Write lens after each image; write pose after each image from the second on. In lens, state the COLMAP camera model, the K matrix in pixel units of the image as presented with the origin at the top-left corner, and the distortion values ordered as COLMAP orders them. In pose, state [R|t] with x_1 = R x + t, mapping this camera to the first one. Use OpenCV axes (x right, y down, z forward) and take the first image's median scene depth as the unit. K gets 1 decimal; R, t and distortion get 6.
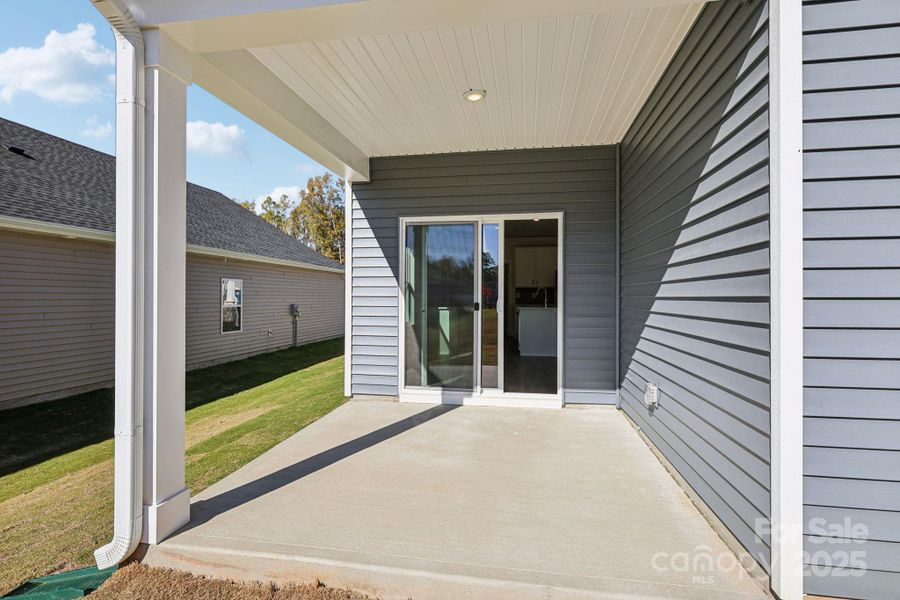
lens RADIAL K [[460.2, 0, 446.9], [0, 460.2, 296.9], [0, 0, 1]] dist [0.004493, -0.002551]
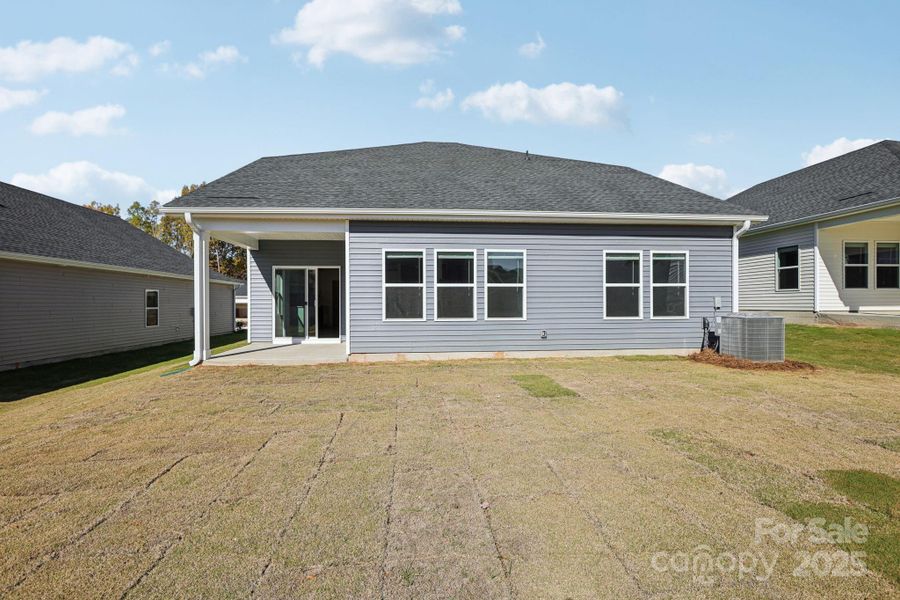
lens RADIAL K [[460.2, 0, 455.9], [0, 460.2, 305.4], [0, 0, 1]] dist [0.004493, -0.002551]
pose [[0.966454, -0.007372, 0.256732, 0.015985], [0.006509, 0.999970, 0.004212, 0.002157], [-0.256756, -0.002400, 0.966473, -0.122593]]
